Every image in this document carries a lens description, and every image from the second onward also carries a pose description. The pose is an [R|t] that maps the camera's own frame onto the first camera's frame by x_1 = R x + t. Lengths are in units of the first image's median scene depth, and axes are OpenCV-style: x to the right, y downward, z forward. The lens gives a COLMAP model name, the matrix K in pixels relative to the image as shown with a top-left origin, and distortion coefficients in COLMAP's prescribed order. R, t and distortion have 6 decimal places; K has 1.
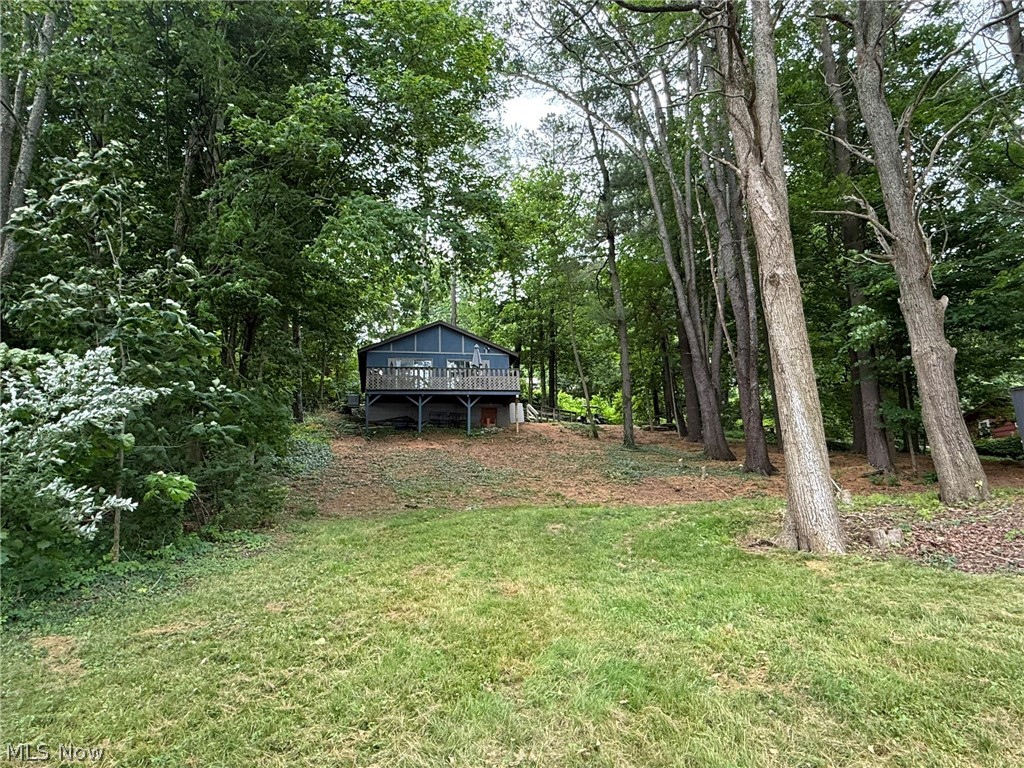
lens RADIAL K [[863.3, 0, 503.8], [0, 863.3, 386.3], [0, 0, 1]] dist [0.008116, 0.001560]
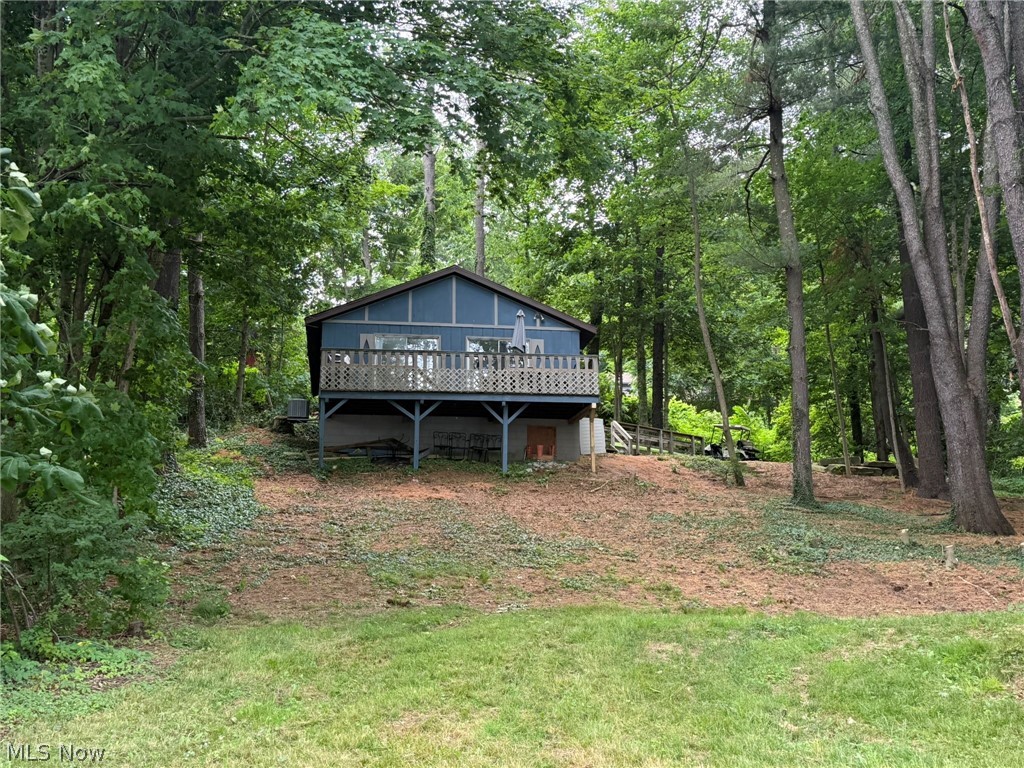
lens RADIAL K [[1163.2, 0, 511.4], [0, 1163.2, 389.5], [0, 0, 1]] dist [0.137807, 0.000000]
pose [[0.999647, 0.011454, -0.023954, -0.019040], [-0.011191, 0.999876, 0.011051, -0.006330], [0.024077, -0.010779, 0.999652, 0.261353]]
